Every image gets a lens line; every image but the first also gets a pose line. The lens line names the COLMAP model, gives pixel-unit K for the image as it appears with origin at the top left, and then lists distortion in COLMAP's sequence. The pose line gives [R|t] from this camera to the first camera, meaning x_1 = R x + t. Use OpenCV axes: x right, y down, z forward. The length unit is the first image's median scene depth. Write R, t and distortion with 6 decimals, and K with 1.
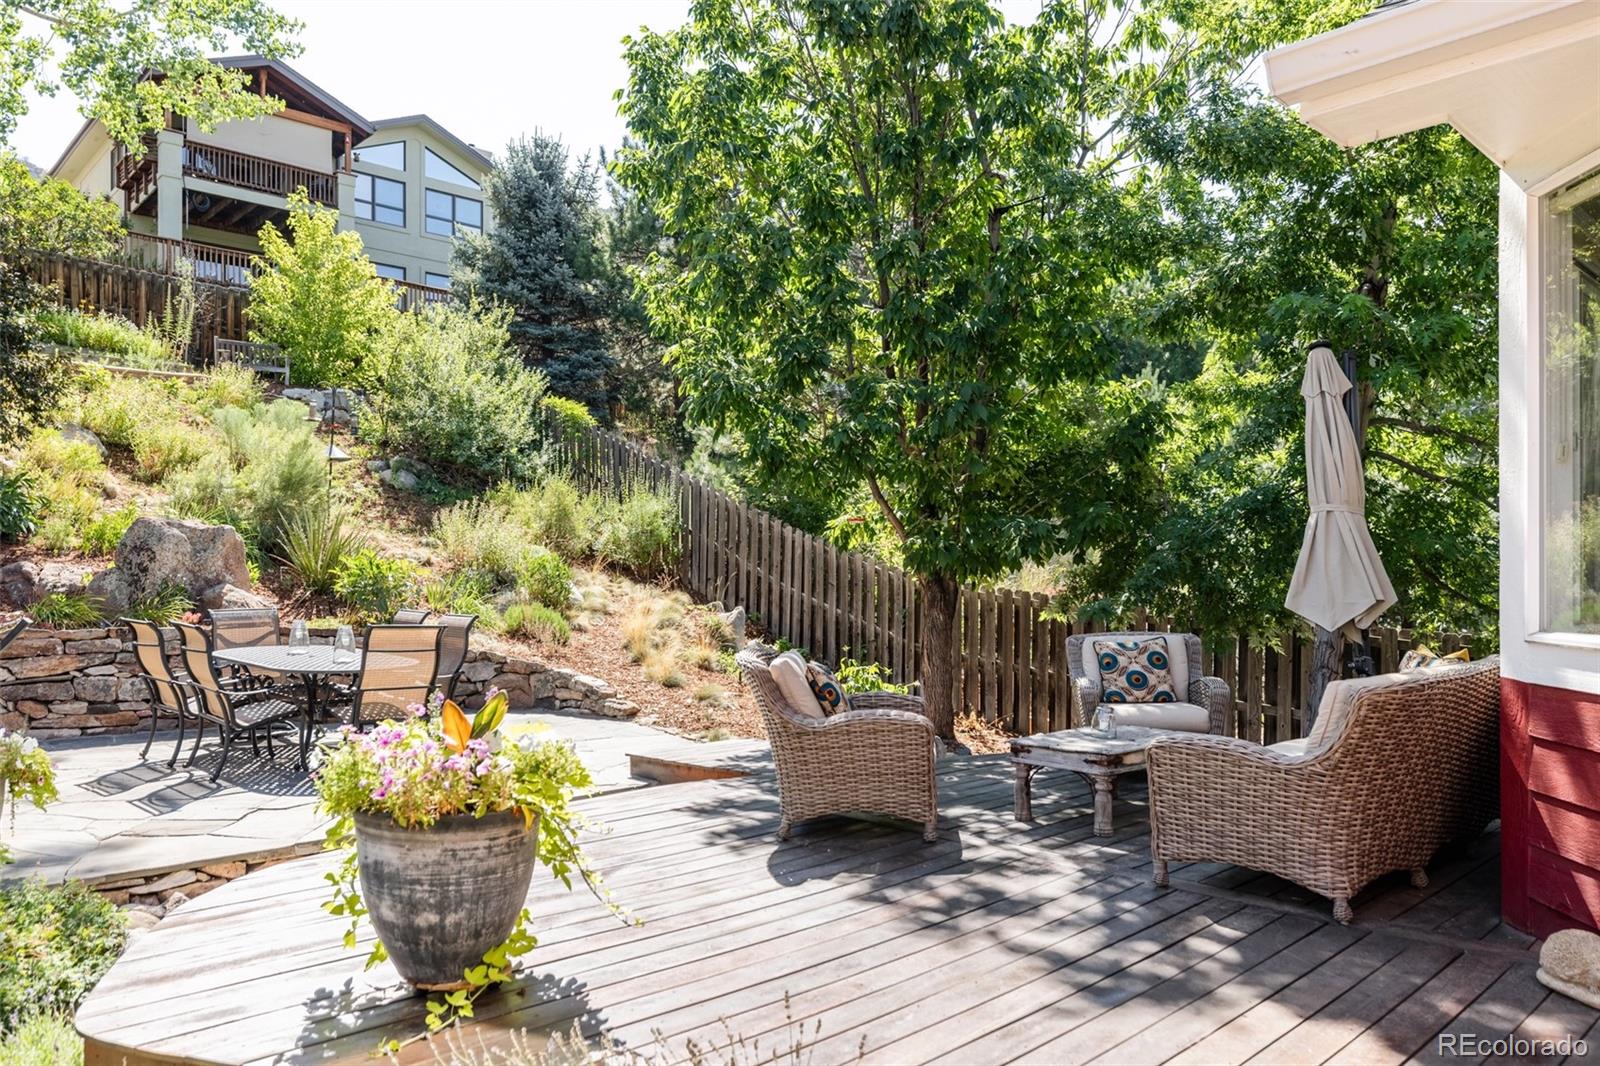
lens RADIAL K [[1094.3, 0, 800.5], [0, 1094.3, 537.6], [0, 0, 1]] dist [-0.009467, -0.004096]
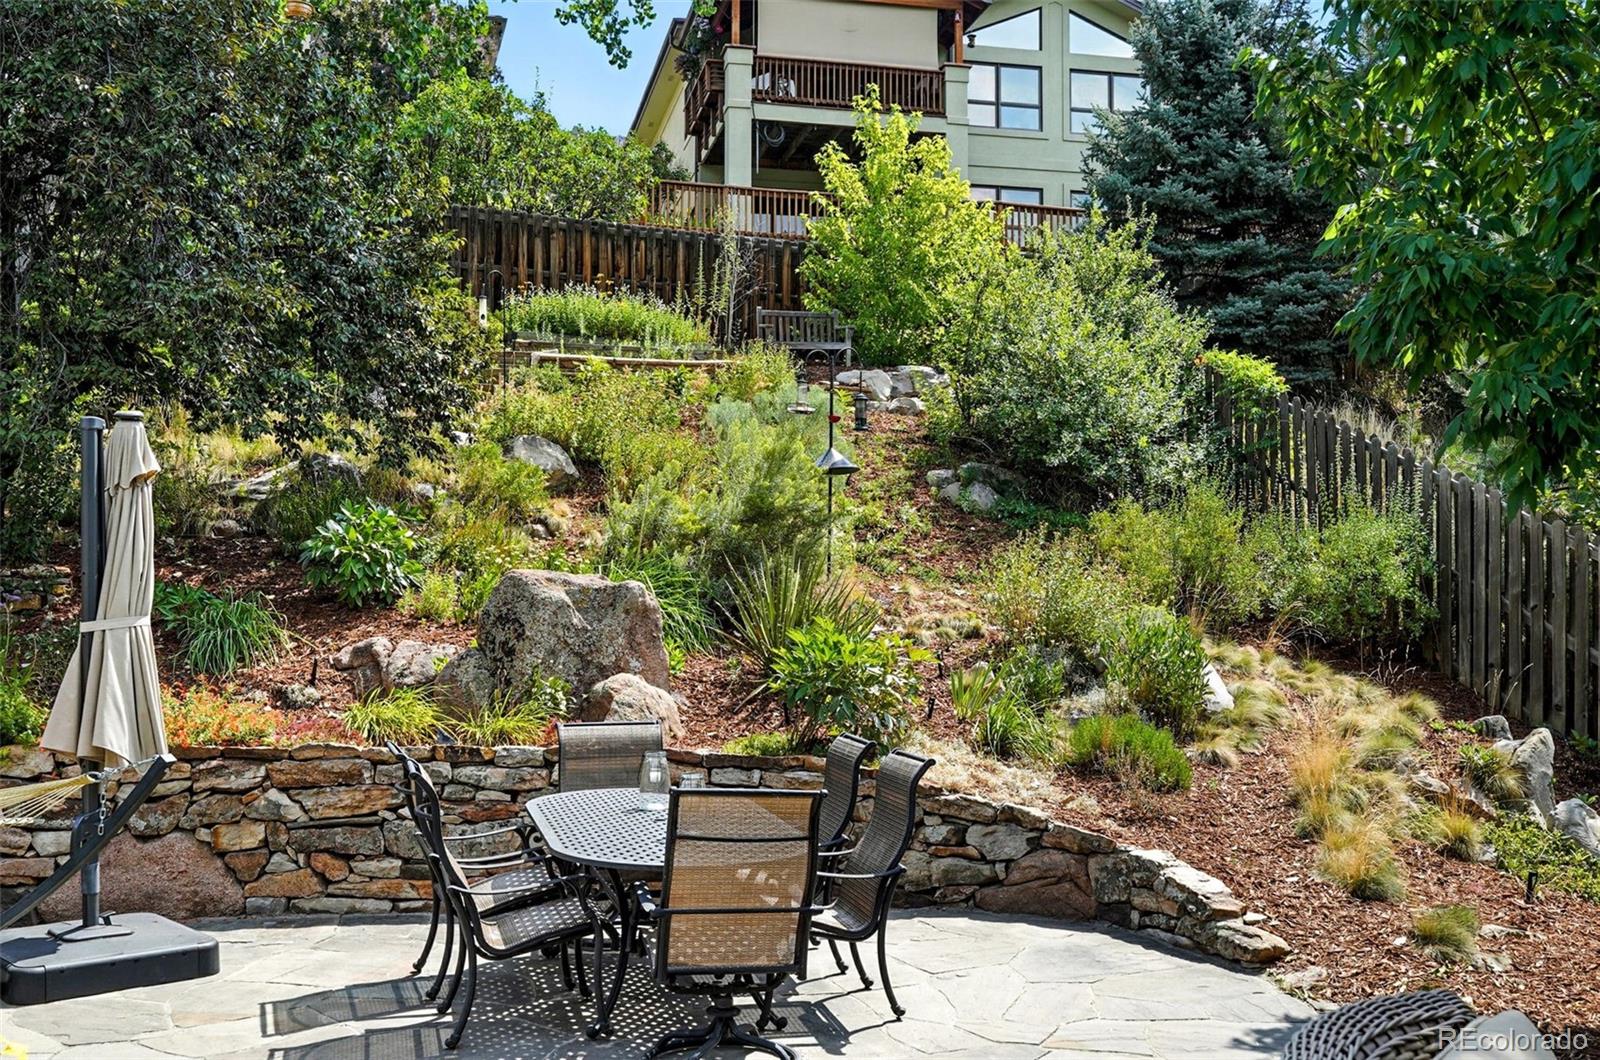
lens RADIAL K [[1565.3, 0, 799.3], [0, 1565.3, 531.2], [0, 0, 1]] dist [0.005092, 0.000000]
pose [[0.859033, -0.023454, -0.511383, 0.017352], [0.010218, 0.999536, -0.028677, -0.008389], [0.511819, 0.019409, 0.858874, 0.168921]]
